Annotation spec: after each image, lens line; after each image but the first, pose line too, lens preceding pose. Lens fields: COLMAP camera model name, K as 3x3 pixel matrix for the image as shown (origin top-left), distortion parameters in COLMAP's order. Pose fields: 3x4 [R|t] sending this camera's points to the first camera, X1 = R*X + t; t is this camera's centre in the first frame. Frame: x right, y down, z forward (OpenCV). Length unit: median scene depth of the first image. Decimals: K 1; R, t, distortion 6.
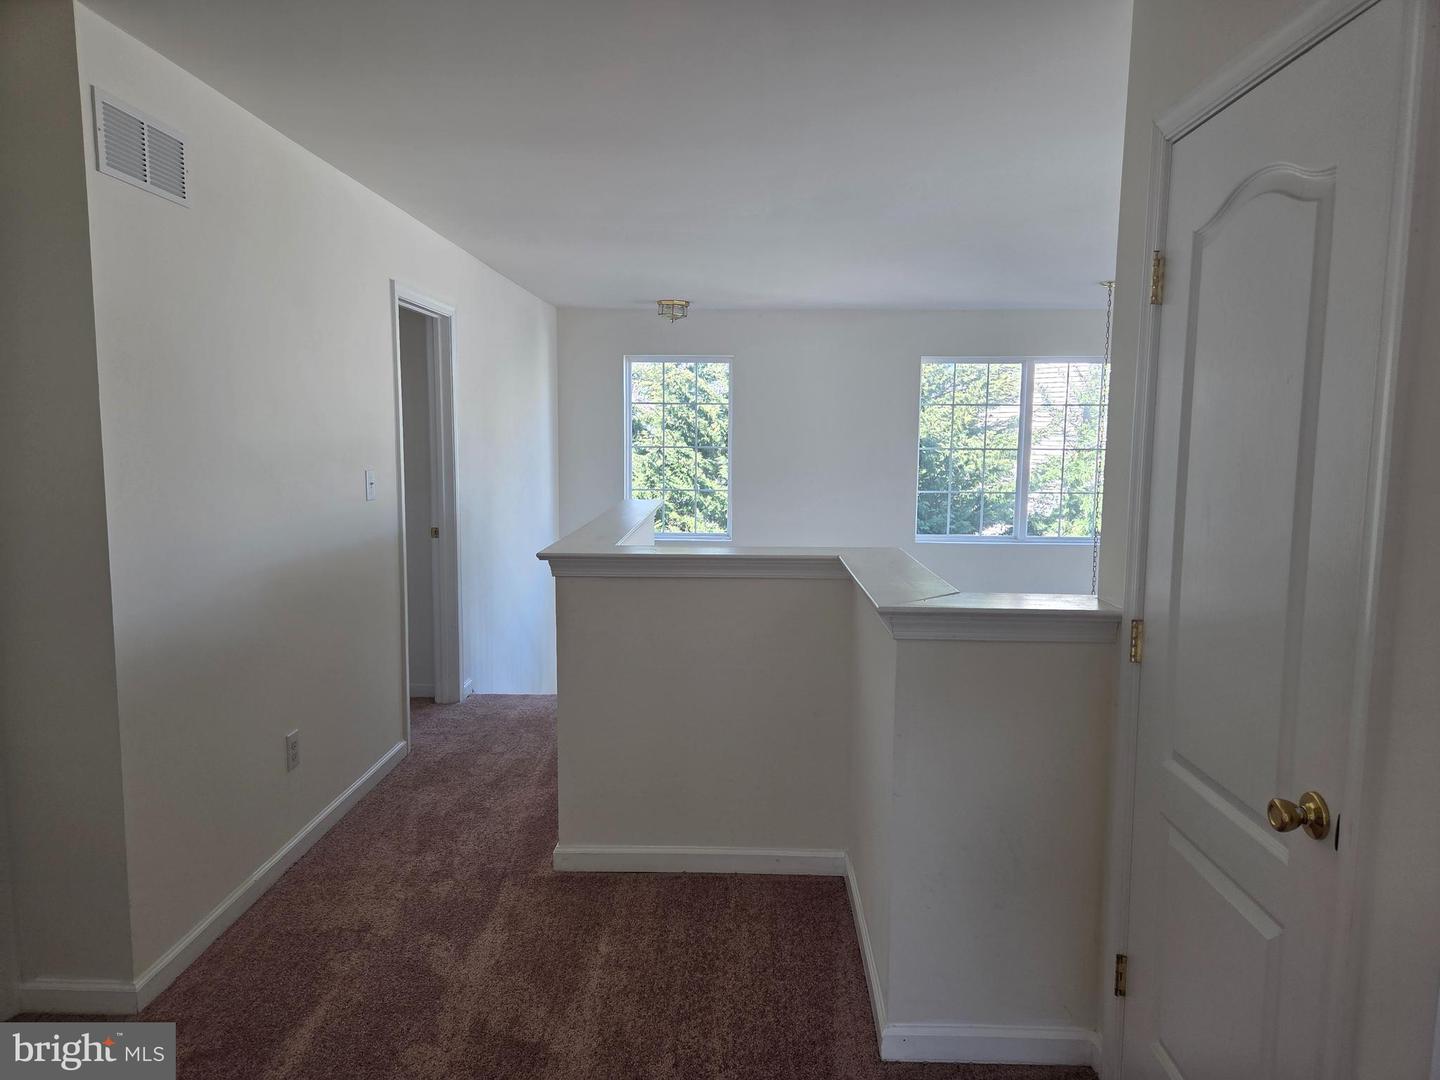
lens RADIAL K [[969.7, 0, 719.3], [0, 969.7, 539.7], [0, 0, 1]] dist [0.068074, -0.054874]
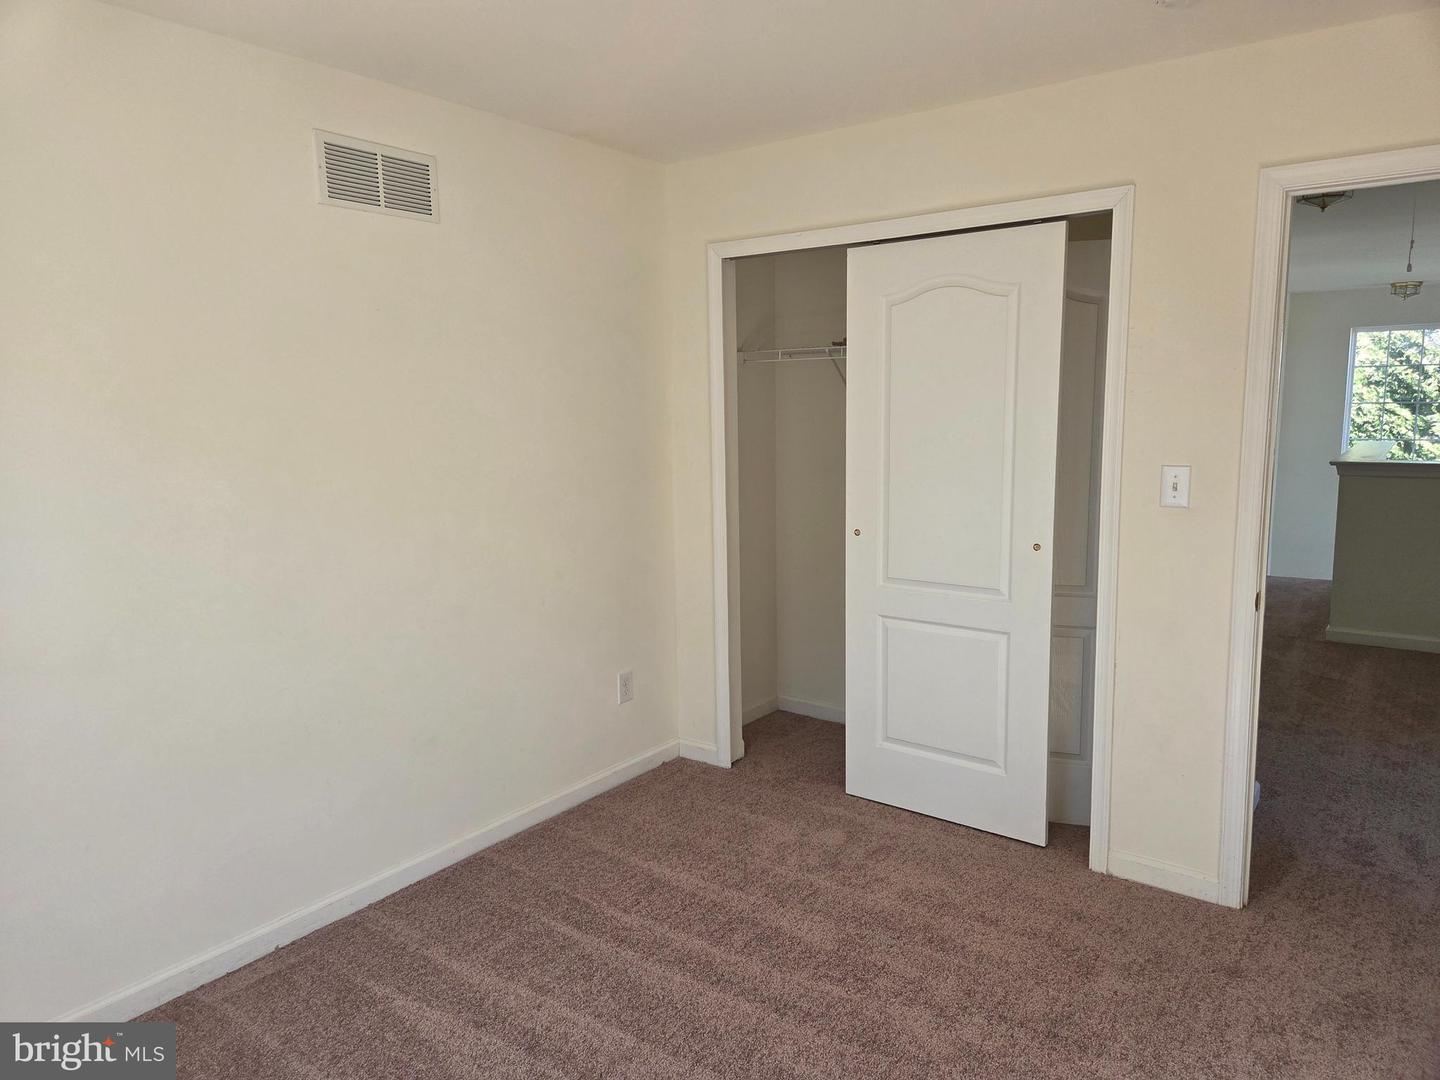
lens RADIAL K [[969.7, 0, 723.5], [0, 969.7, 536.4], [0, 0, 1]] dist [0.068074, -0.054874]
pose [[0.818057, 0.055357, -0.572467, -0.008498], [-0.036918, 0.998359, 0.043783, 0.020674], [0.573951, -0.014683, 0.818758, -0.214361]]
